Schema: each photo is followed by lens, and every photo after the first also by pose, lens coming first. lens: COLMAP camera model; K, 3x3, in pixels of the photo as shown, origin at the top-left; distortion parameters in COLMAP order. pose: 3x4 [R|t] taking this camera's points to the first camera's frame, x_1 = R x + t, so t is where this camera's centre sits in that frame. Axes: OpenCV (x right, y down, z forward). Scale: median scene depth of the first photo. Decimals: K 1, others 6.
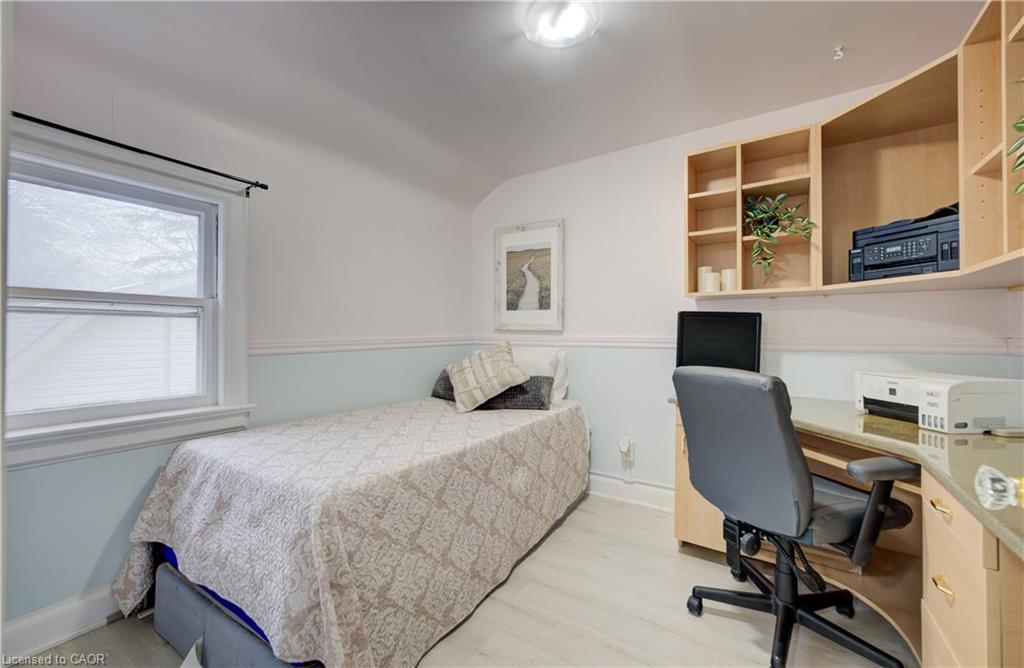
lens RADIAL K [[408.9, 0, 516.7], [0, 408.9, 328.7], [0, 0, 1]] dist [0.000637, 0.000356]
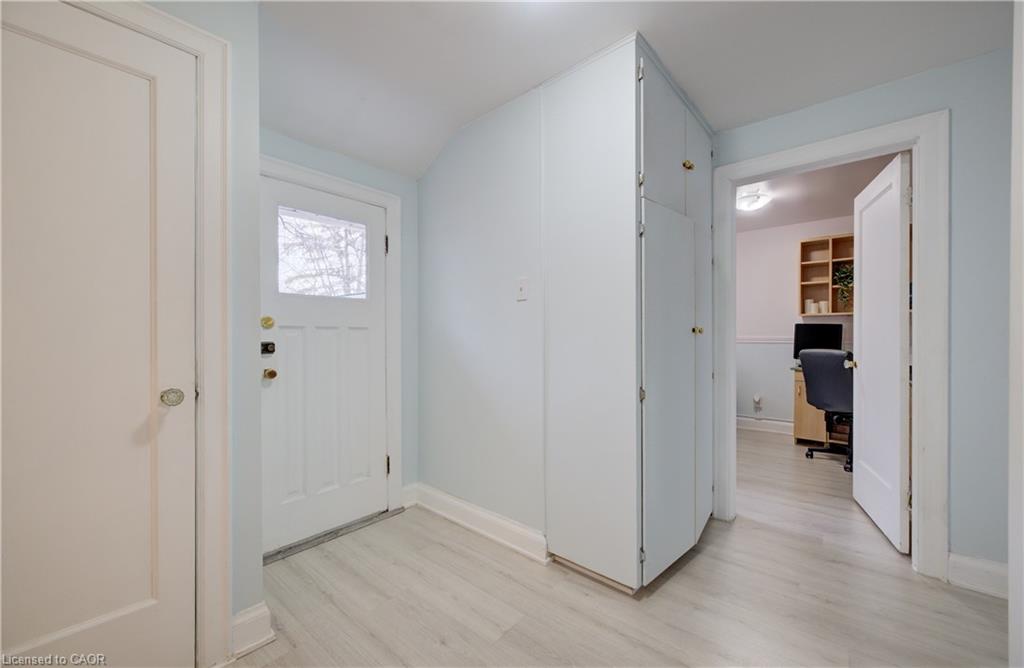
lens RADIAL K [[408.9, 0, 508.4], [0, 408.9, 335.3], [0, 0, 1]] dist [0.000637, 0.000356]
pose [[0.989863, 0.000228, -0.142026, -0.657450], [0.001799, 0.999898, 0.014146, -0.018590], [0.142015, -0.014258, 0.989762, -1.084247]]
